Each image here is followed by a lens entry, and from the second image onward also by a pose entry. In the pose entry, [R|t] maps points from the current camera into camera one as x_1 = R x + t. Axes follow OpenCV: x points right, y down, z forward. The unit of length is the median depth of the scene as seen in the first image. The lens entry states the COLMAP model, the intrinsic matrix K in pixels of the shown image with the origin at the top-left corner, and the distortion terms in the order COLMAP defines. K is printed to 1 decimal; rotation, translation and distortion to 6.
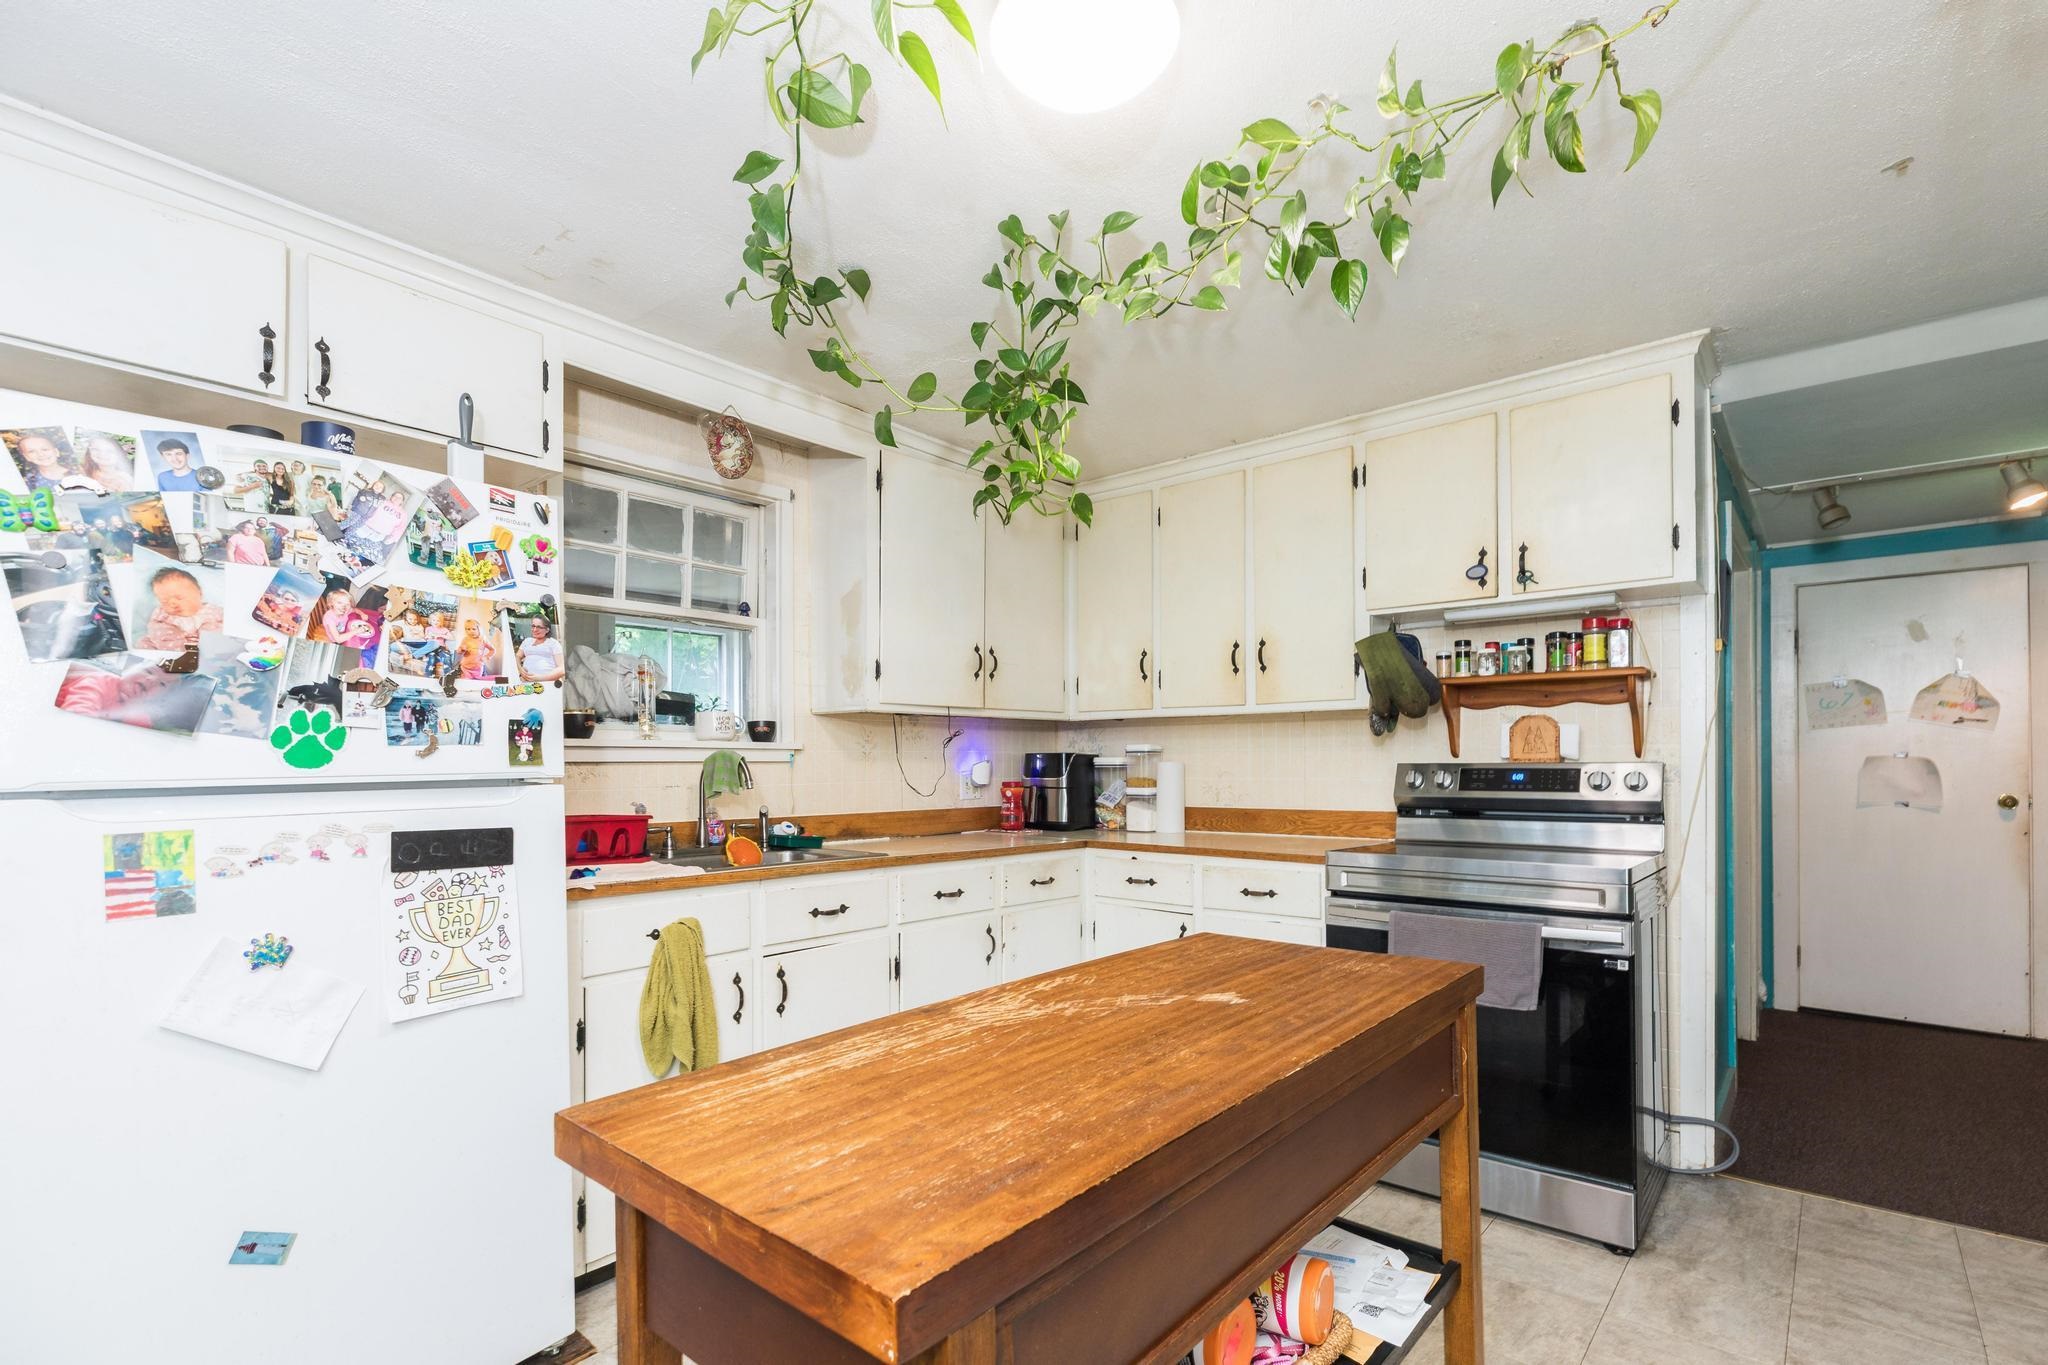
lens RADIAL K [[940.2, 0, 1047.5], [0, 940.2, 750.9], [0, 0, 1]] dist [-0.001271, 0.000813]
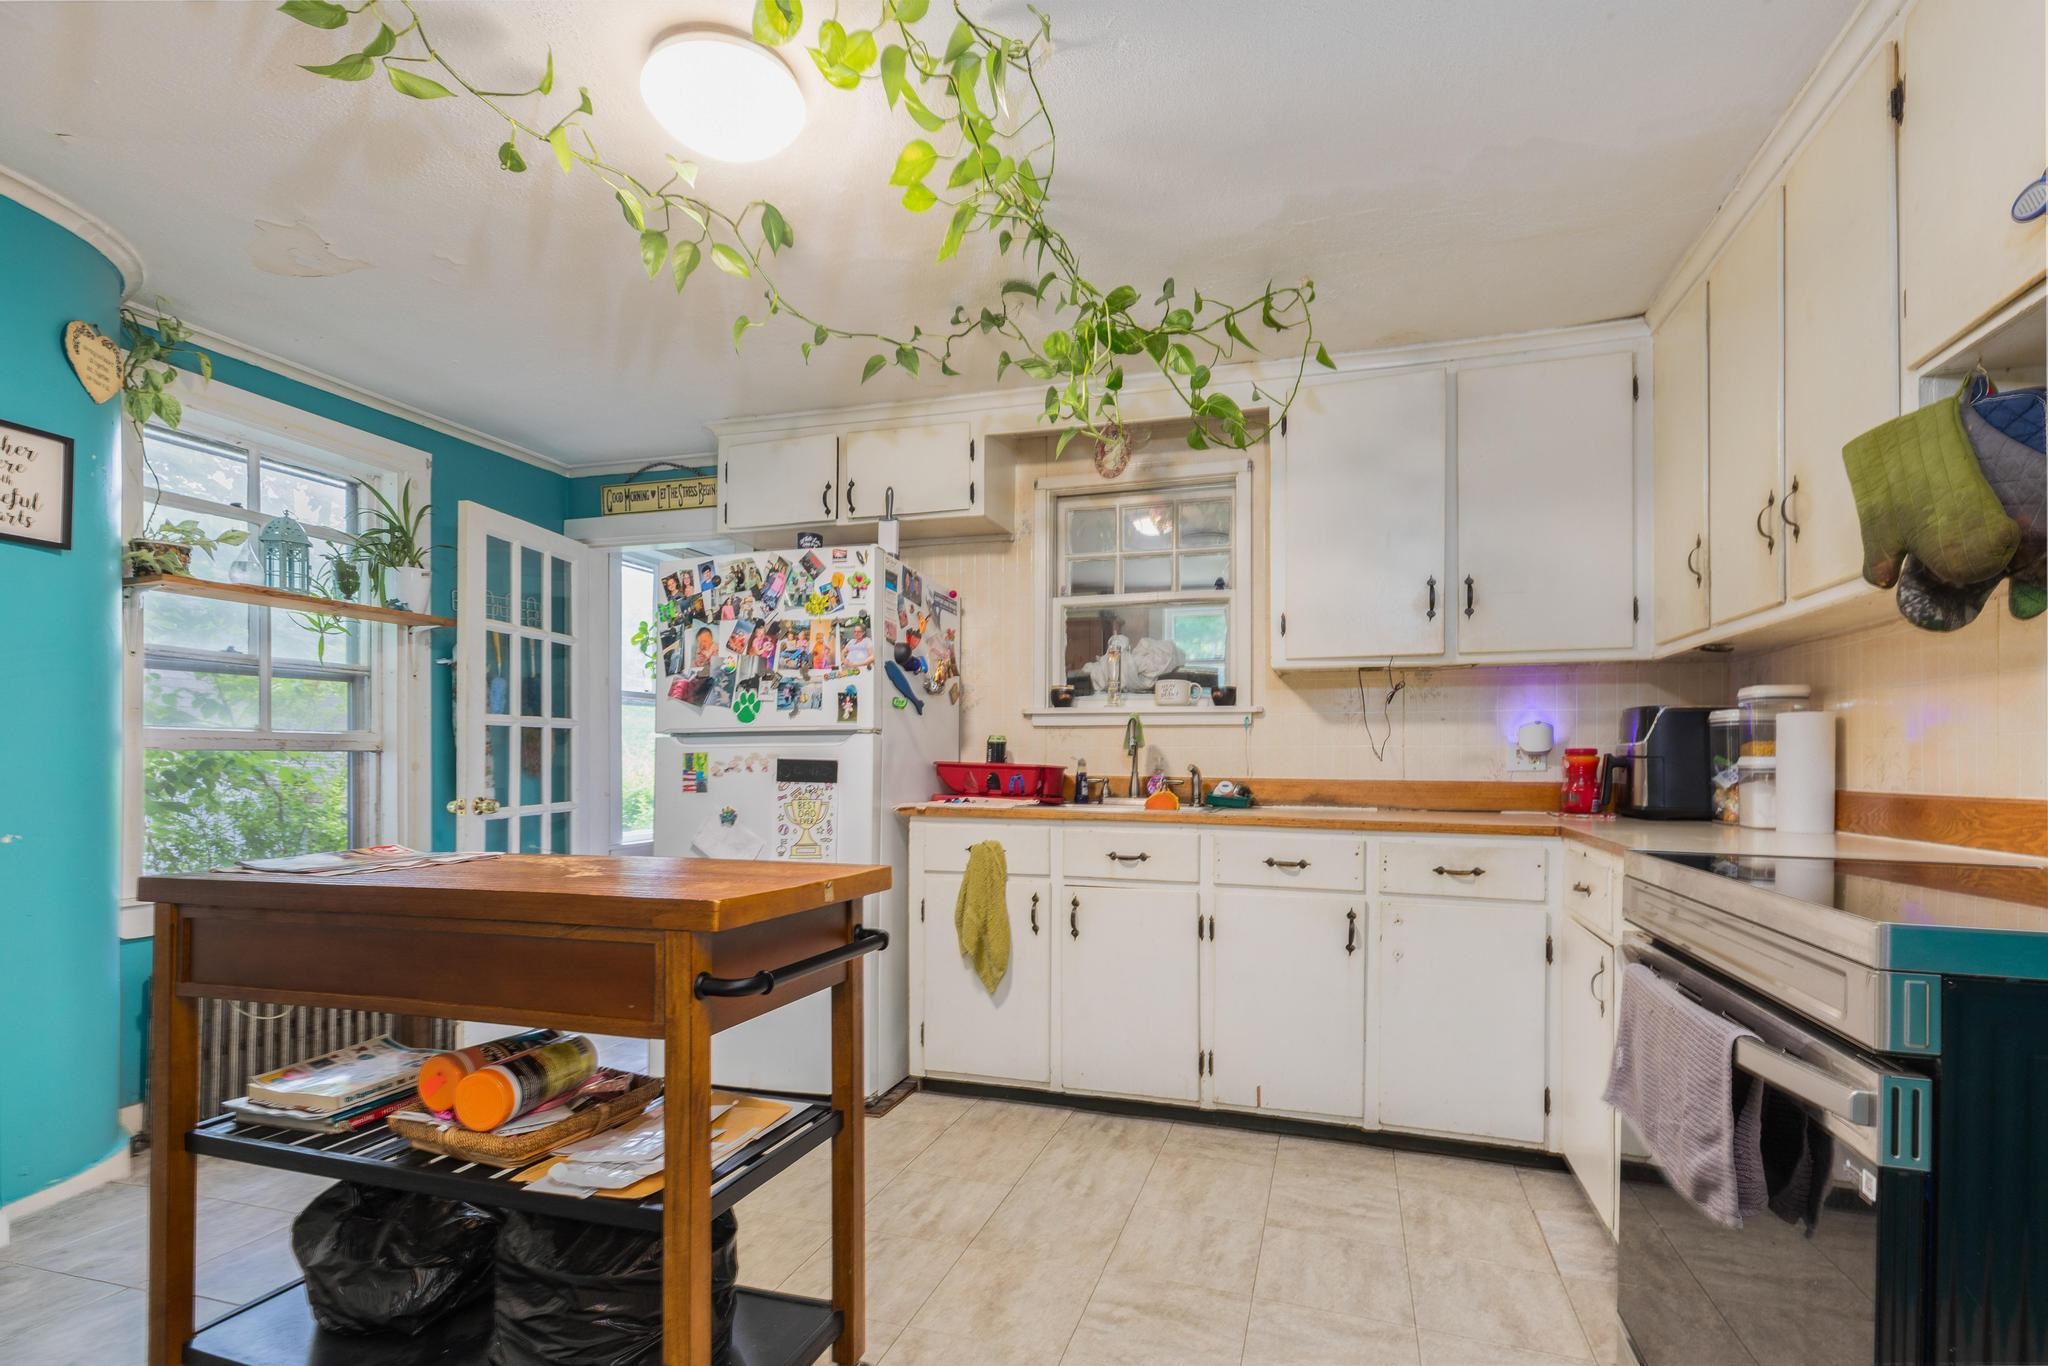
lens RADIAL K [[940.2, 0, 1047.5], [0, 940.2, 751.4], [0, 0, 1]] dist [-0.001271, 0.000813]
pose [[0.393910, -0.000861, -0.919149, 1.117280], [0.006430, 0.999978, 0.001819, 0.071393], [0.919127, -0.006627, 0.393906, 0.755105]]
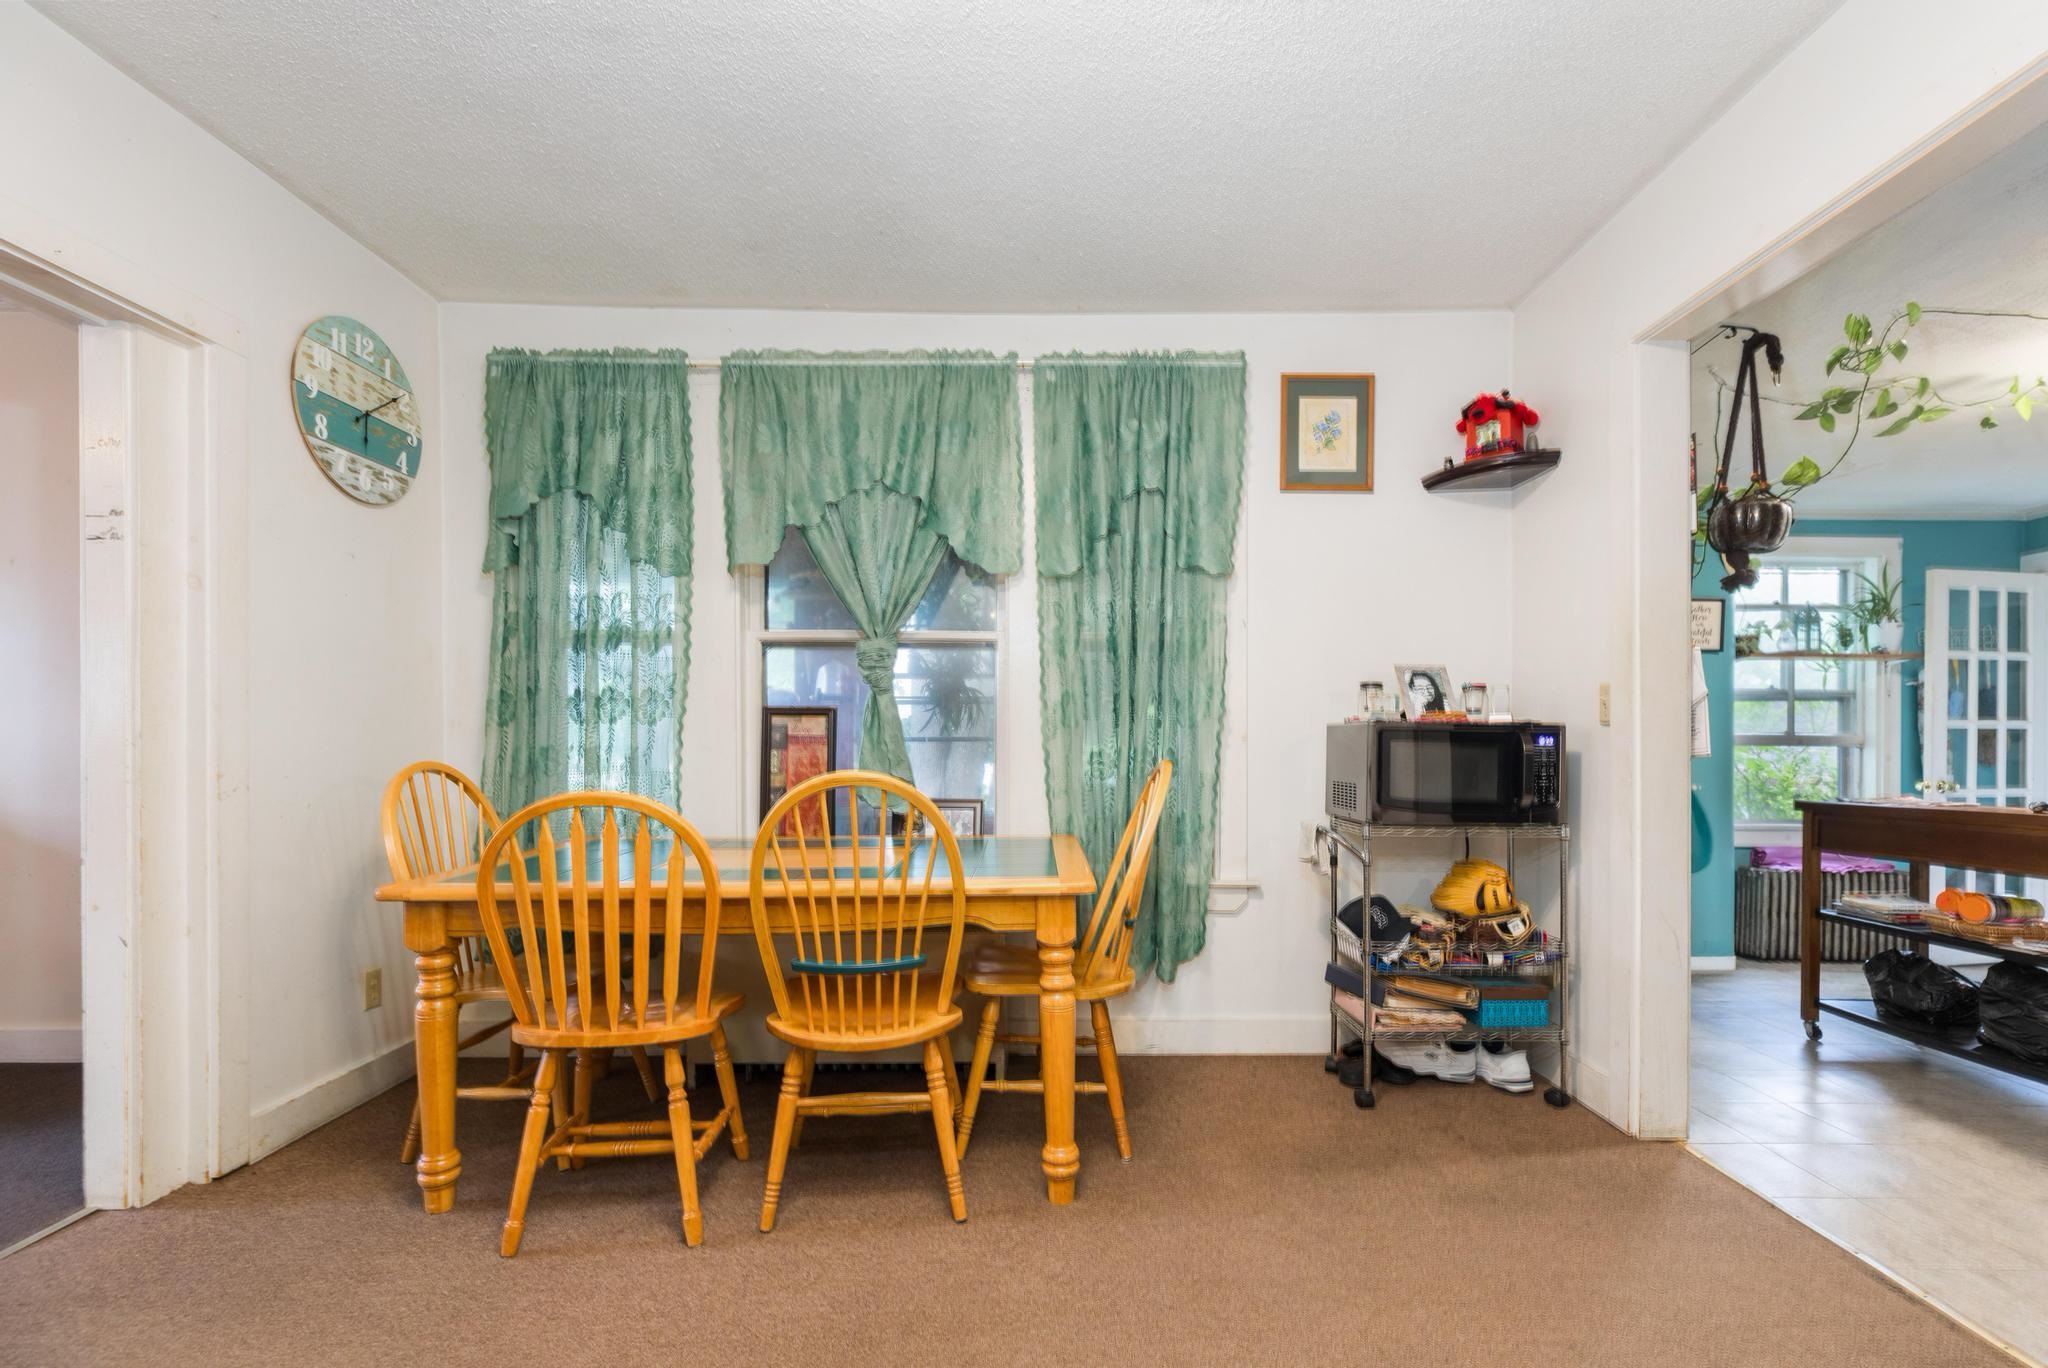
lens RADIAL K [[973.5, 0, 1035.1], [0, 973.5, 750.0], [0, 0, 1]] dist [-0.002090, -0.000163]
pose [[-0.759908, 0.003233, -0.650022, 2.671293], [0.004414, 0.999990, -0.000186, 0.064584], [0.650015, -0.003011, -0.759915, 0.868596]]
